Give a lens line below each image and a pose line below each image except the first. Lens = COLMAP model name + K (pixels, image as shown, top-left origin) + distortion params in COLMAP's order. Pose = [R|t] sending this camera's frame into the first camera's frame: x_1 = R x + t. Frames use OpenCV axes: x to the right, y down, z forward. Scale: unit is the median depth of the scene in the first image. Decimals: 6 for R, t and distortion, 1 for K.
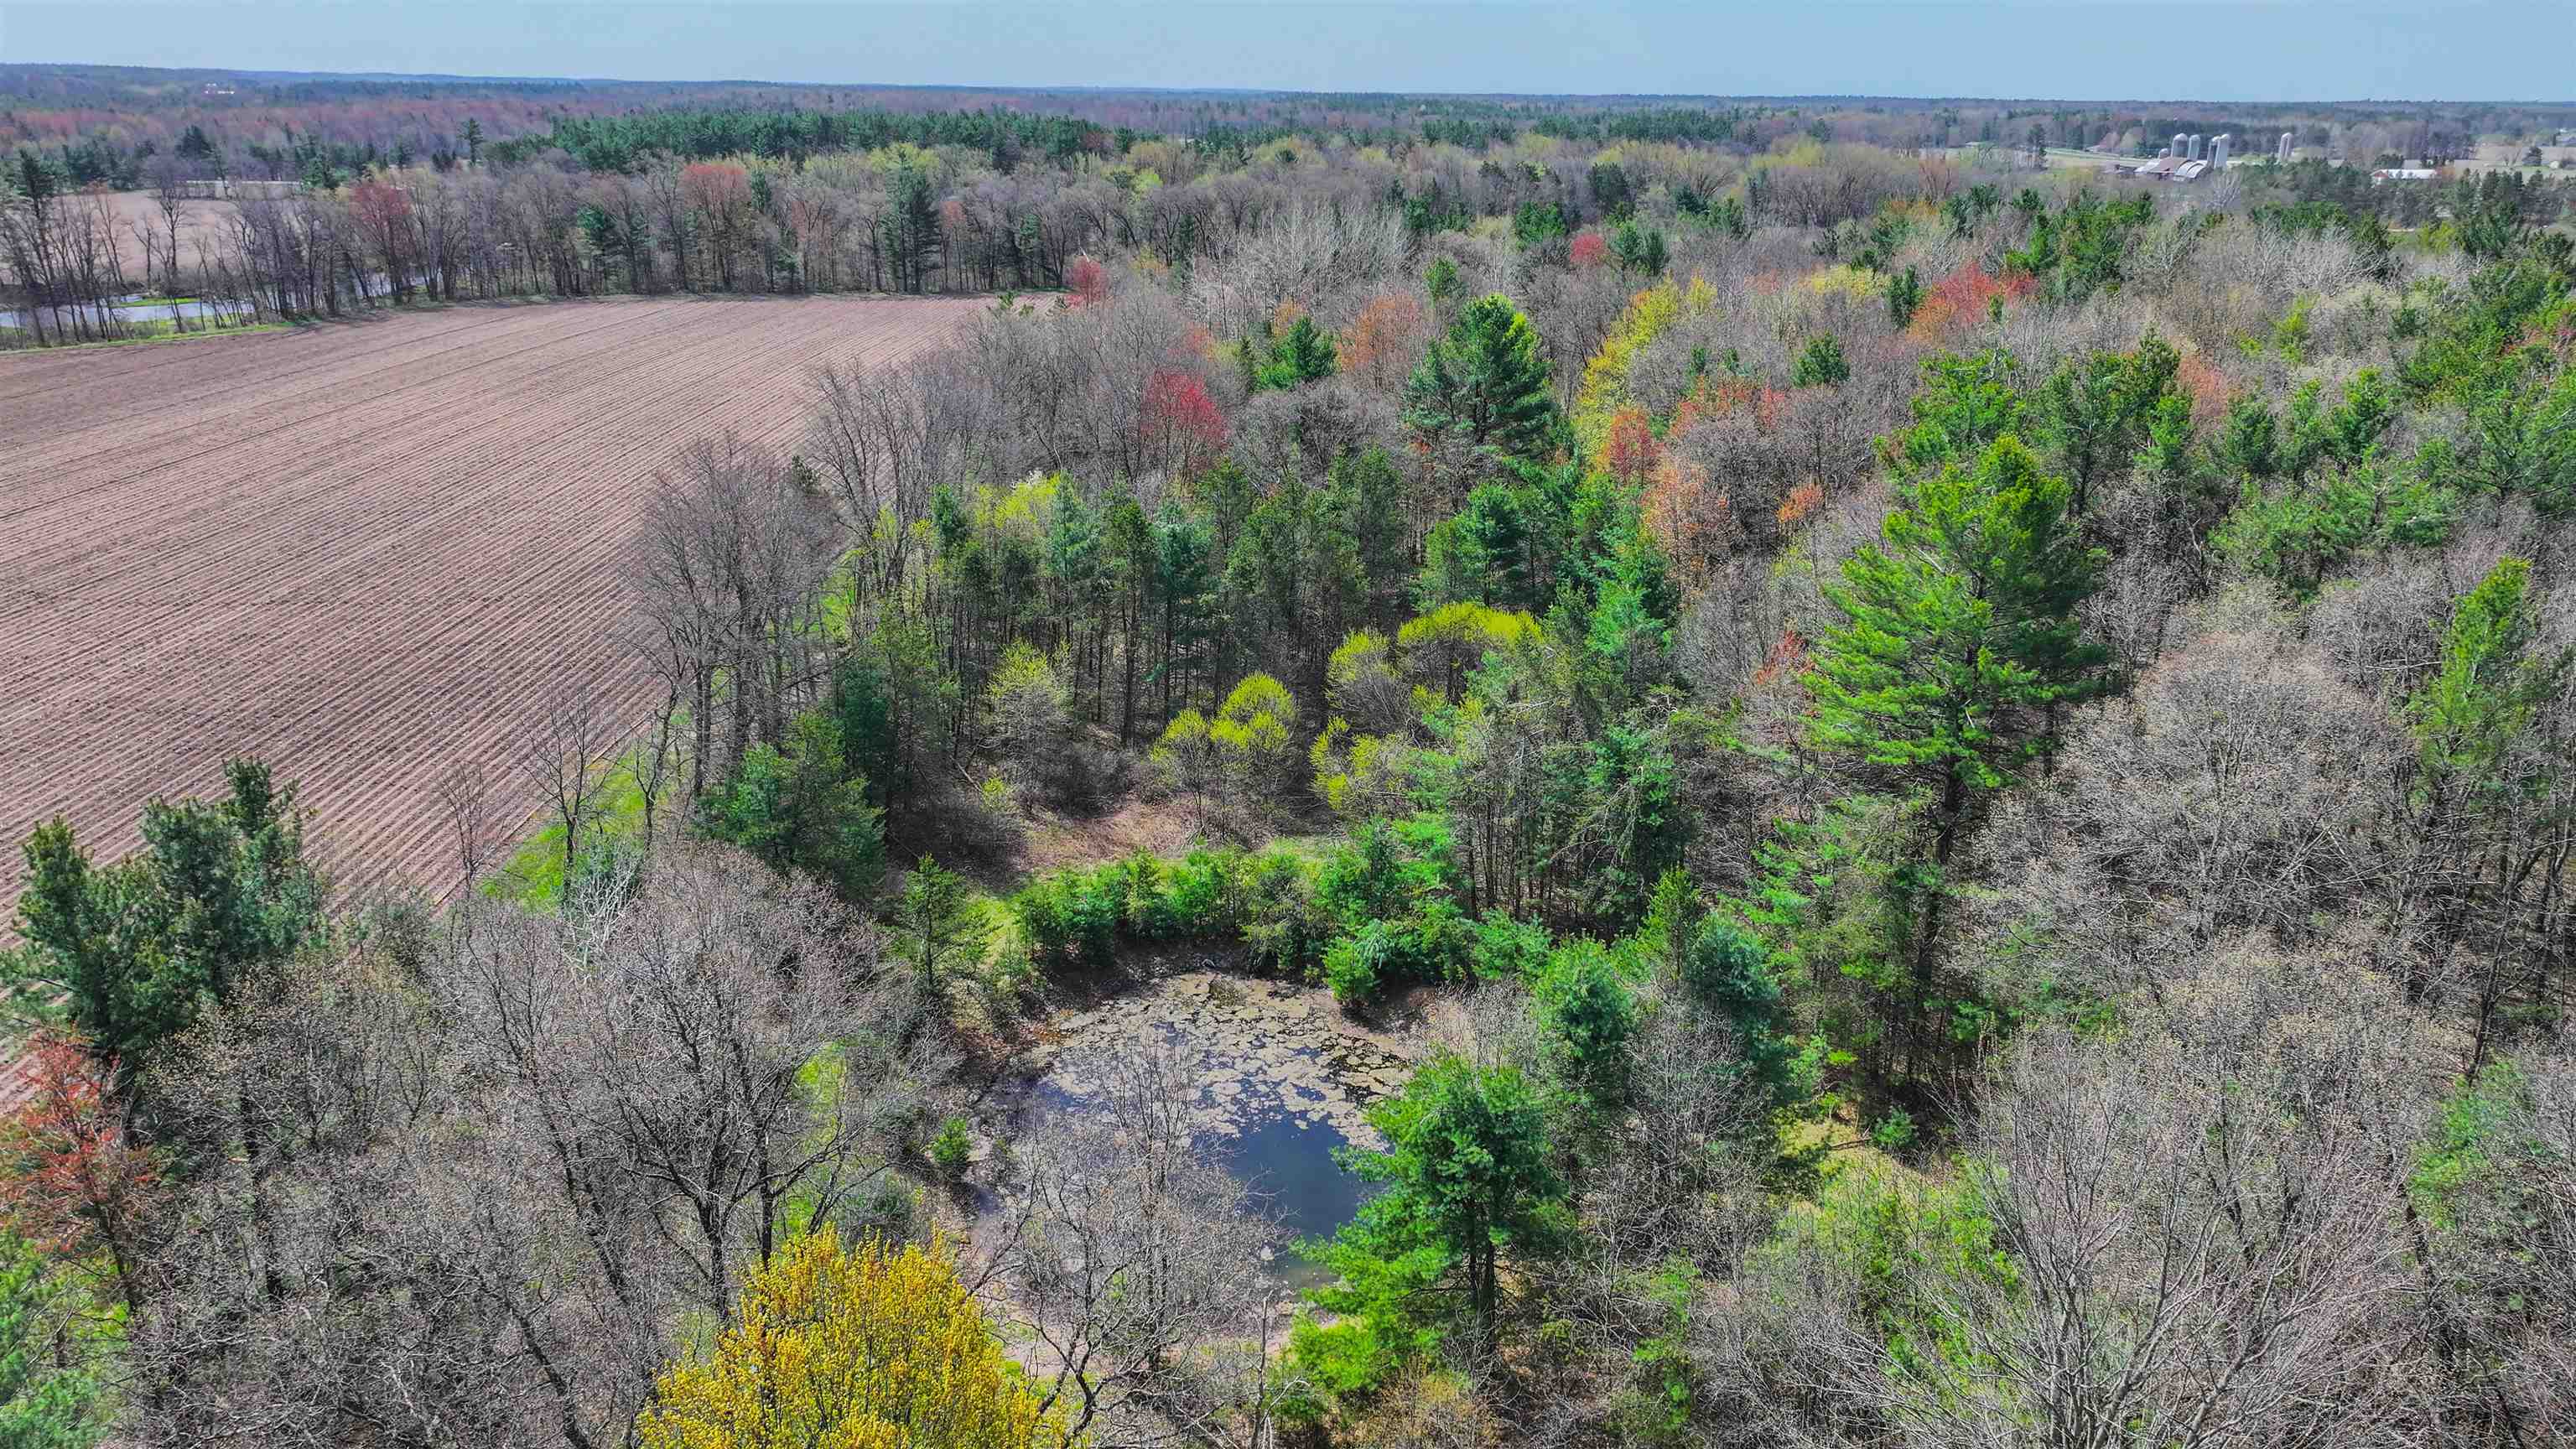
lens RADIAL K [[1803.5, 0, 1286.4], [0, 1803.5, 704.8], [0, 0, 1]] dist [-0.000293, 0.018075]
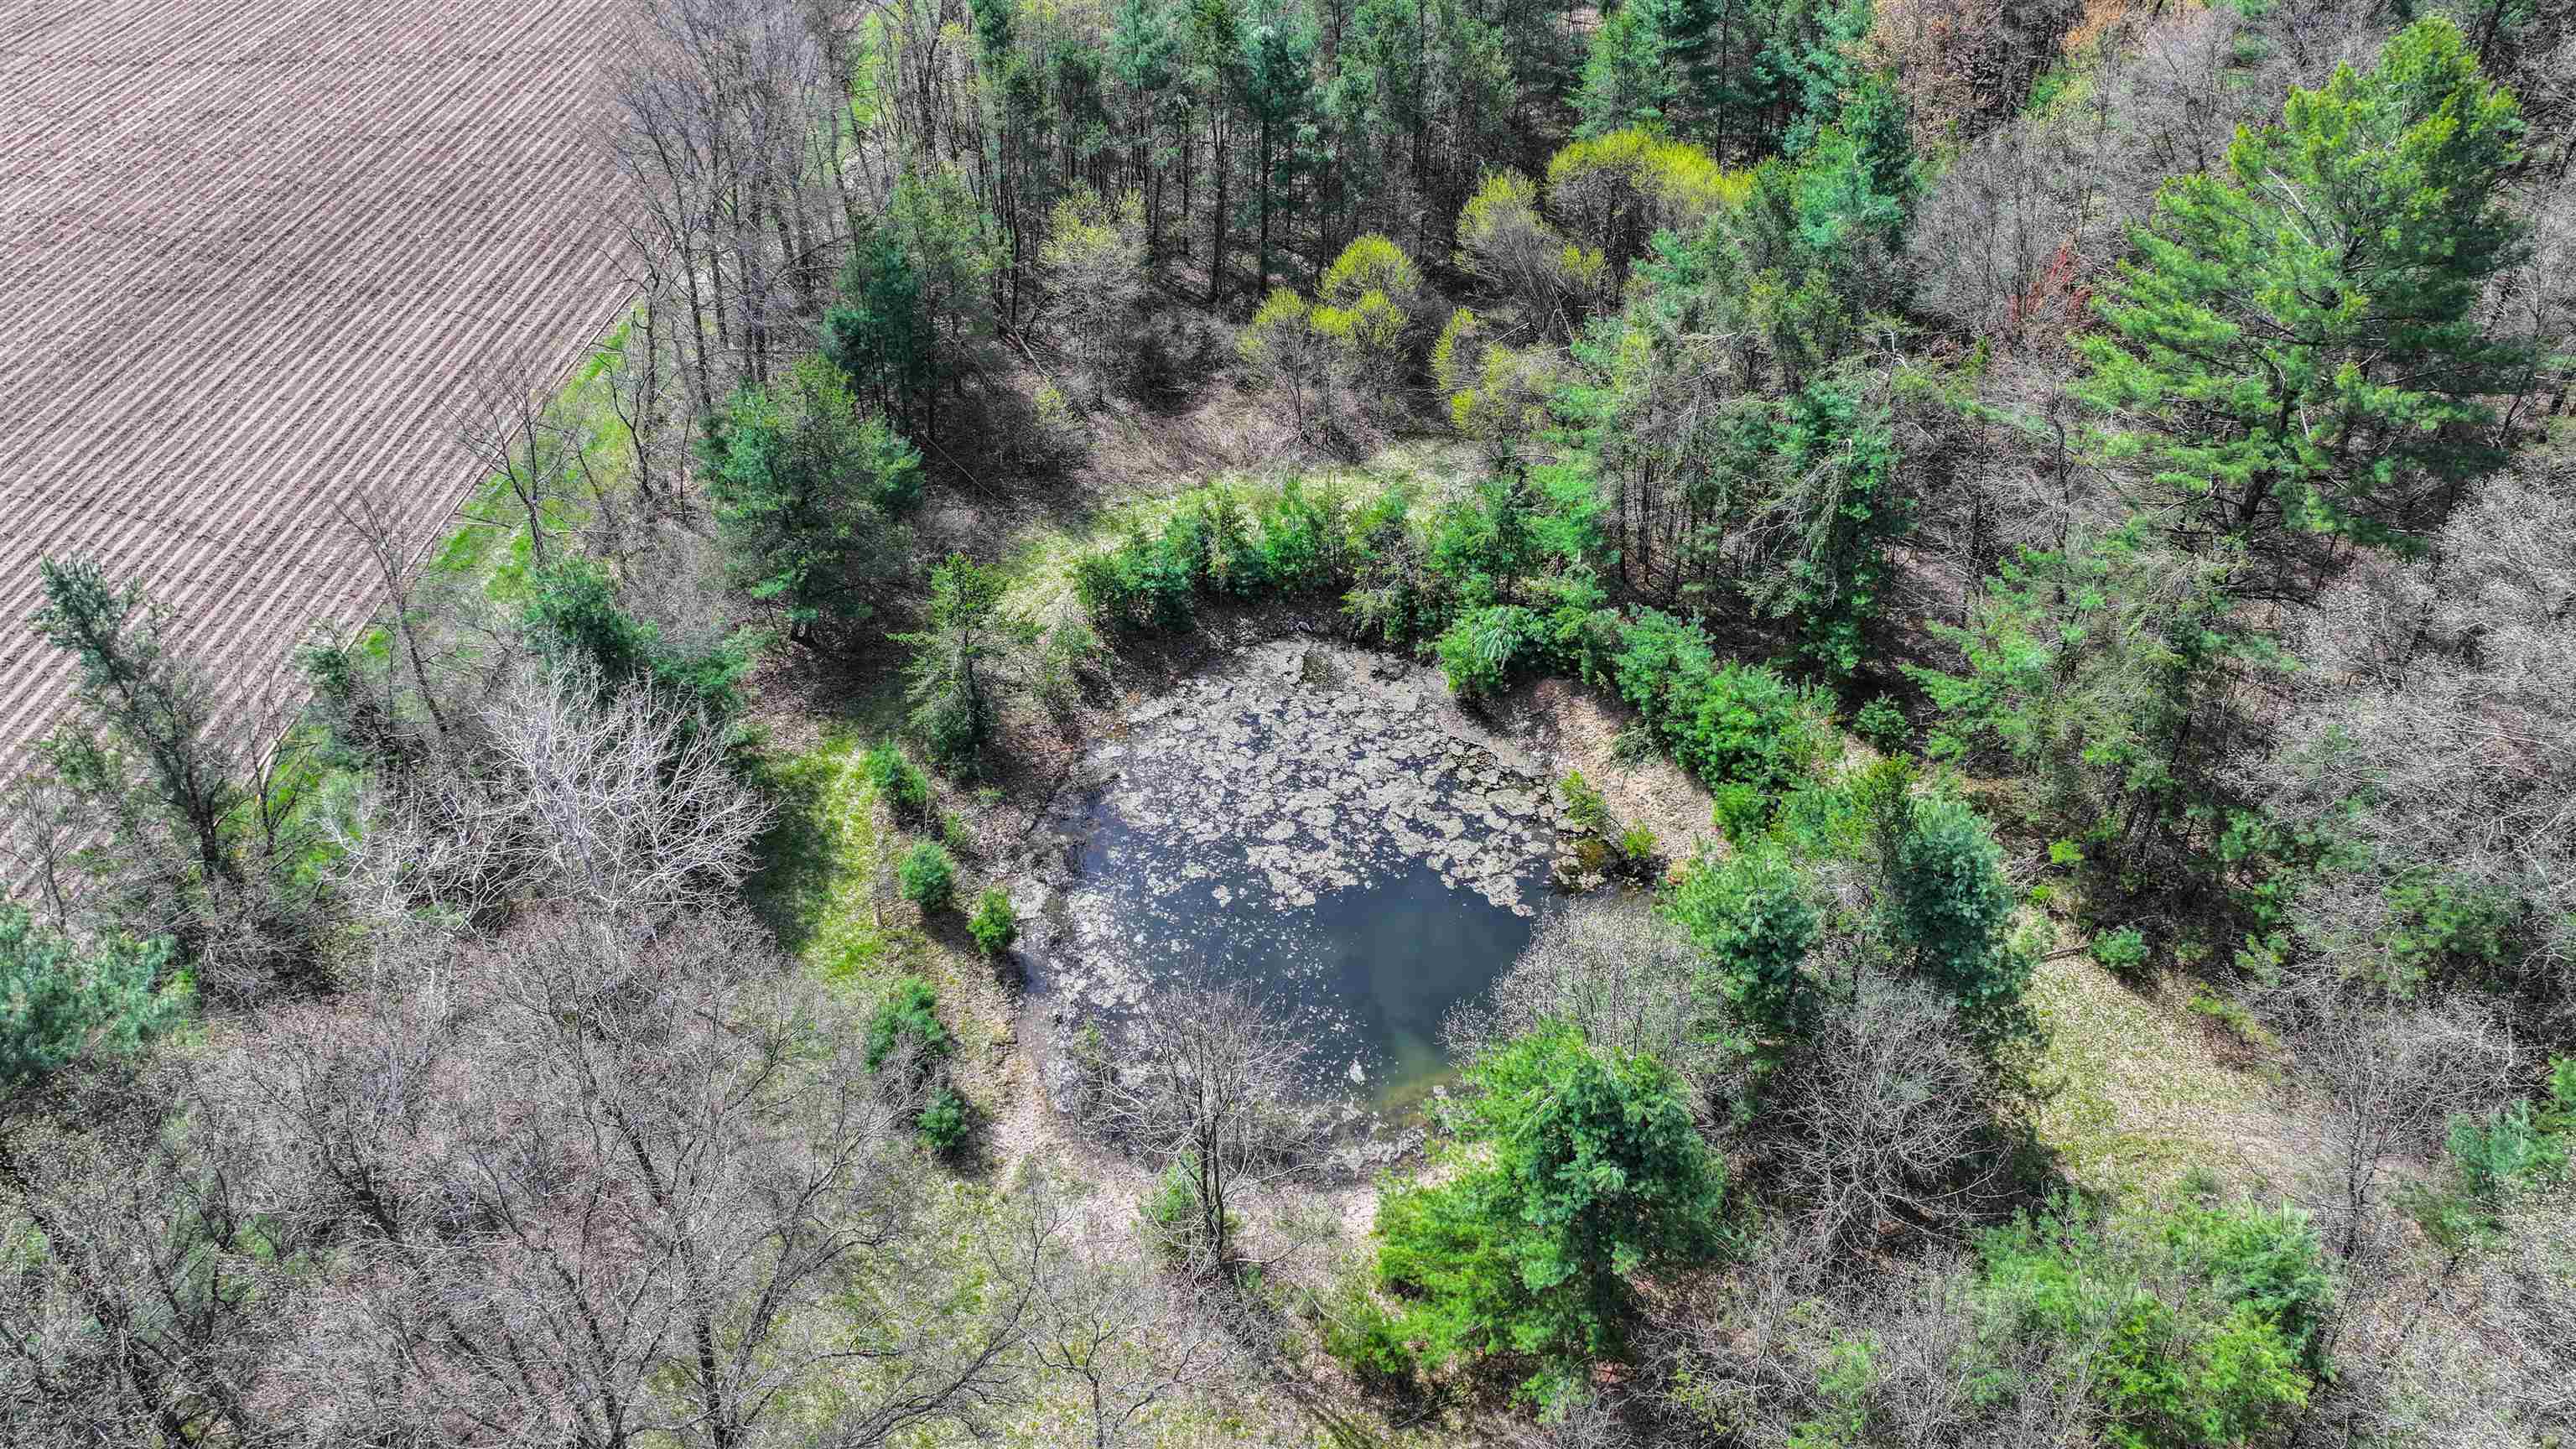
lens RADIAL K [[1803.5, 0, 1292.4], [0, 1803.5, 748.8], [0, 0, 1]] dist [-0.000293, 0.018075]
pose [[0.997455, 0.024242, -0.067058, 0.010393], [0.002404, 0.928464, 0.371415, -0.122348], [0.071265, -0.370630, 0.926042, 0.191738]]
